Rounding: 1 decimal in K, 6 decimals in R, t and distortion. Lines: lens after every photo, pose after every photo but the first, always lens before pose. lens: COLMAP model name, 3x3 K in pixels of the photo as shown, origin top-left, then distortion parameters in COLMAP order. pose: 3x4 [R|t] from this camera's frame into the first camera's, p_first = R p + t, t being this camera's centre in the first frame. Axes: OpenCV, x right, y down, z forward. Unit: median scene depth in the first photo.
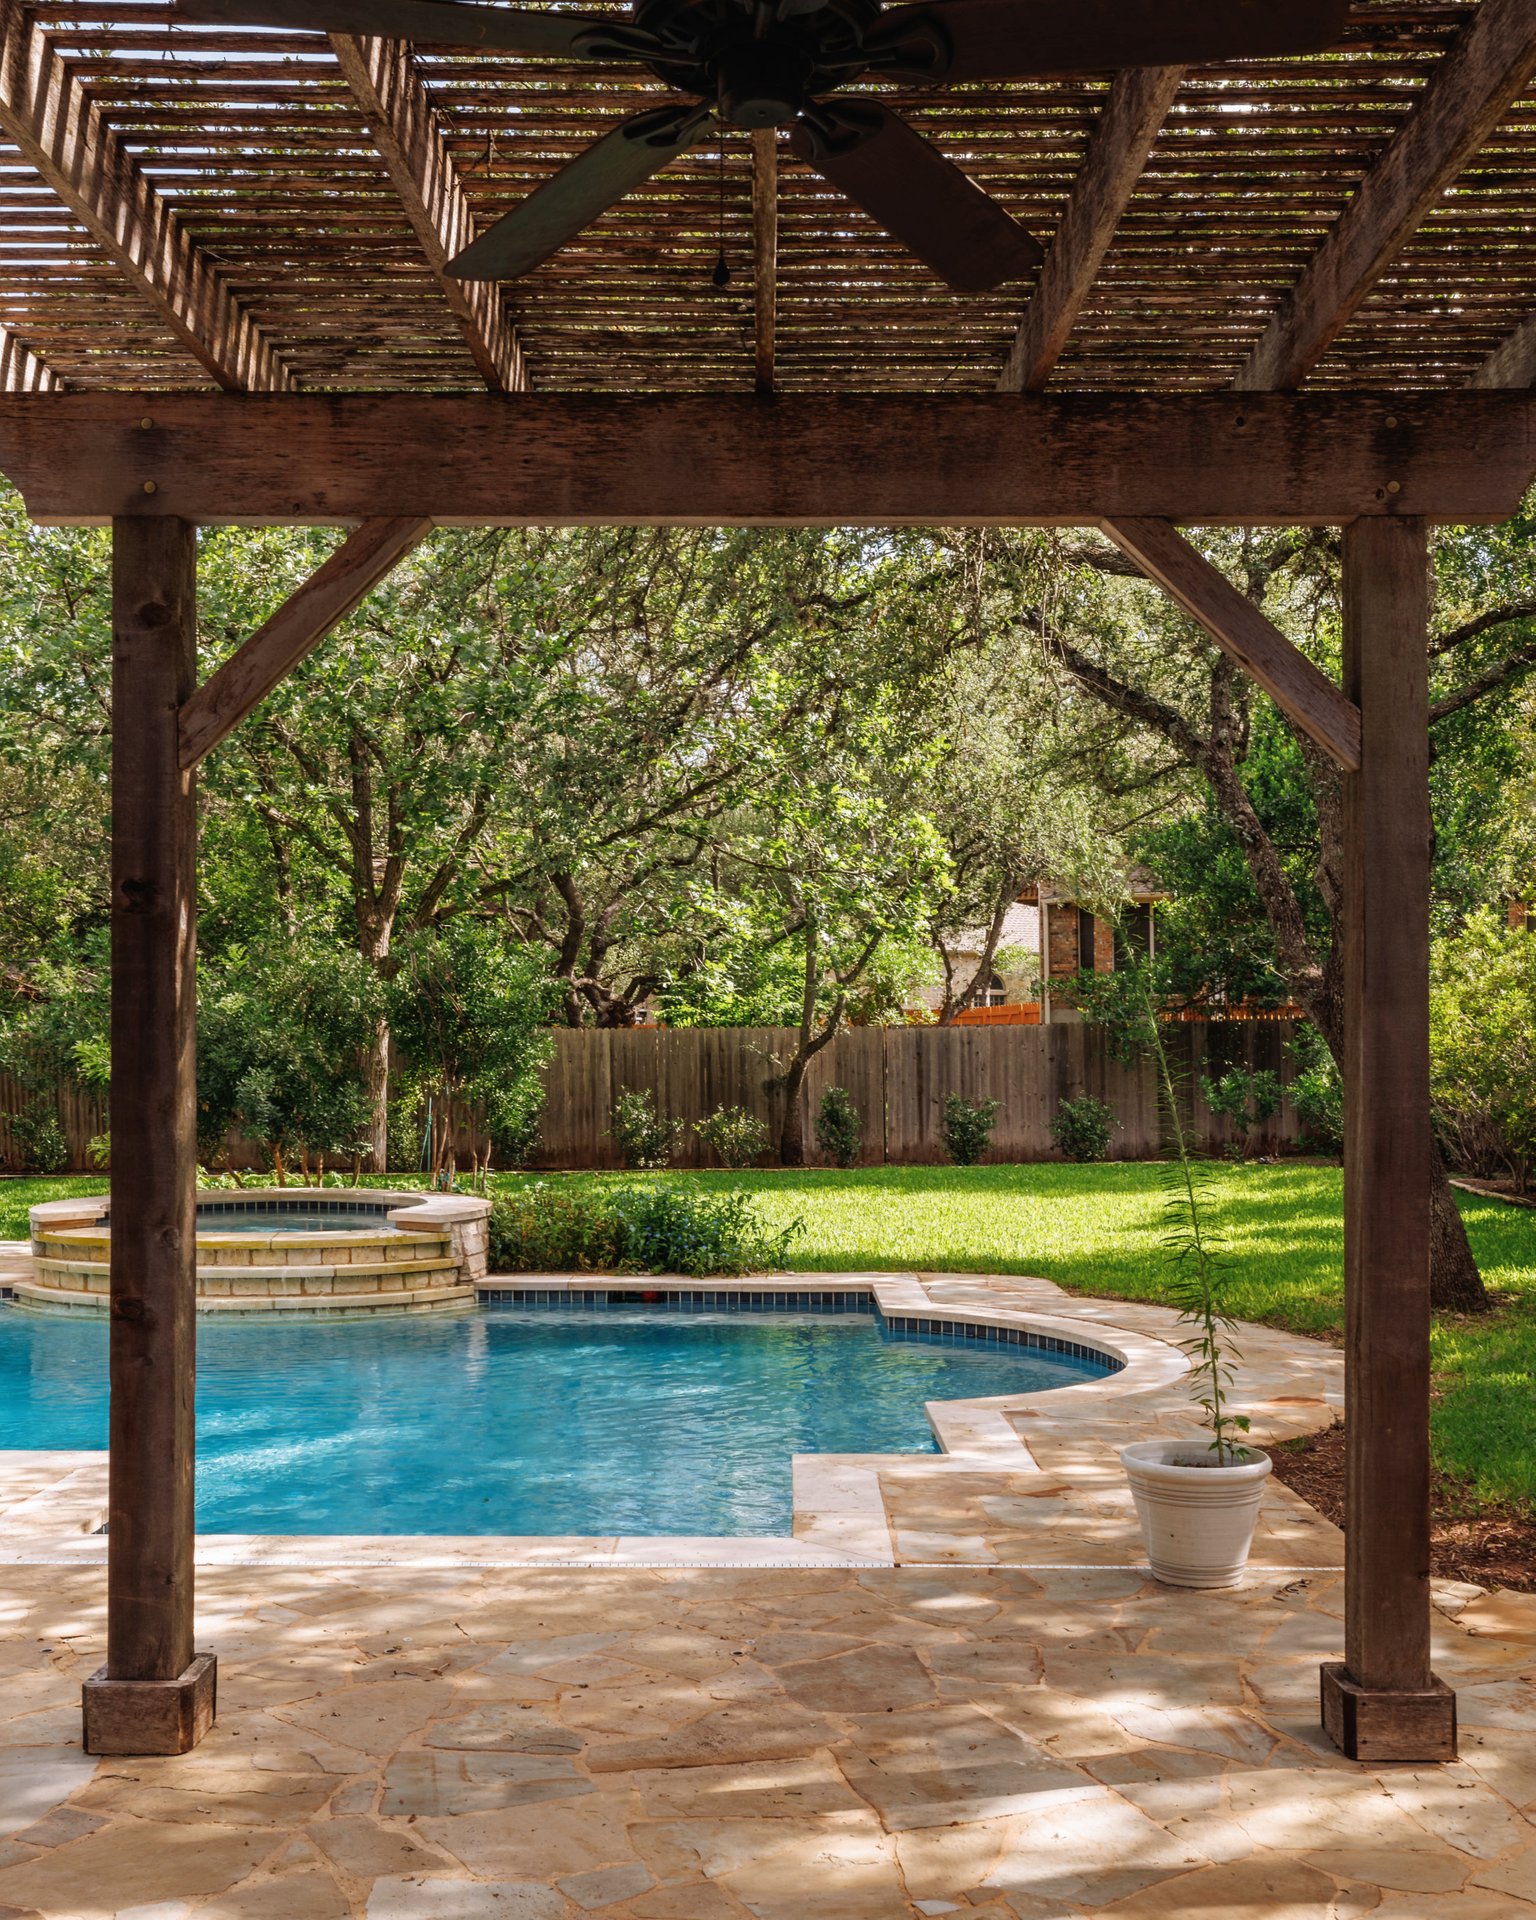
lens RADIAL K [[1503.8, 0, 768.9], [0, 1503.8, 951.1], [0, 0, 1]] dist [-0.002607, 0.018907]
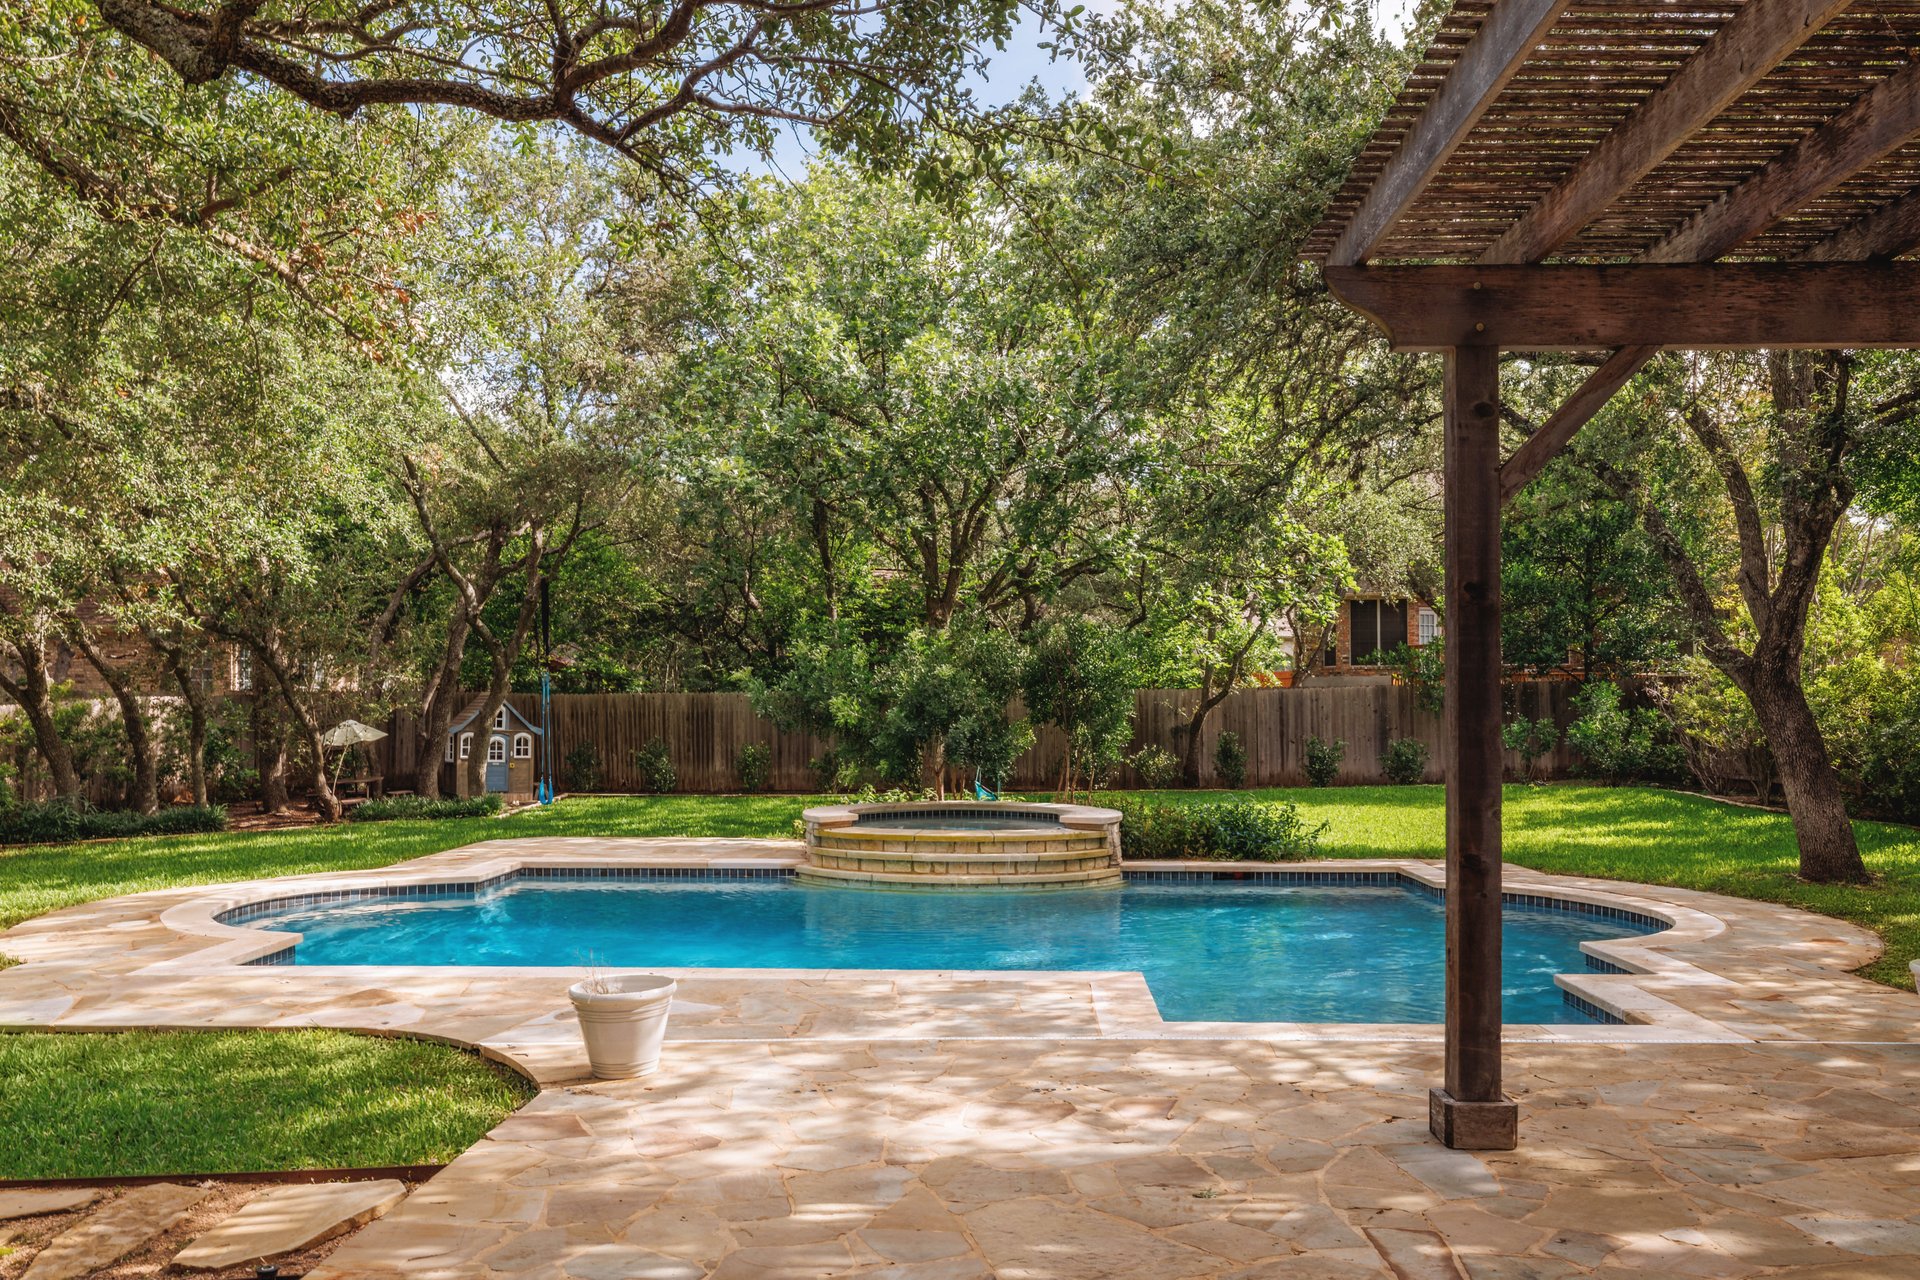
lens RADIAL K [[1092.3, 0, 960.1], [0, 1092.3, 650.2], [0, 0, 1]] dist [0.005041, -0.001451]
pose [[0.999992, -0.002056, -0.003355, -0.338237], [0.002096, 0.999928, 0.011833, 0.001742], [0.003330, -0.011840, 0.999924, -0.041536]]
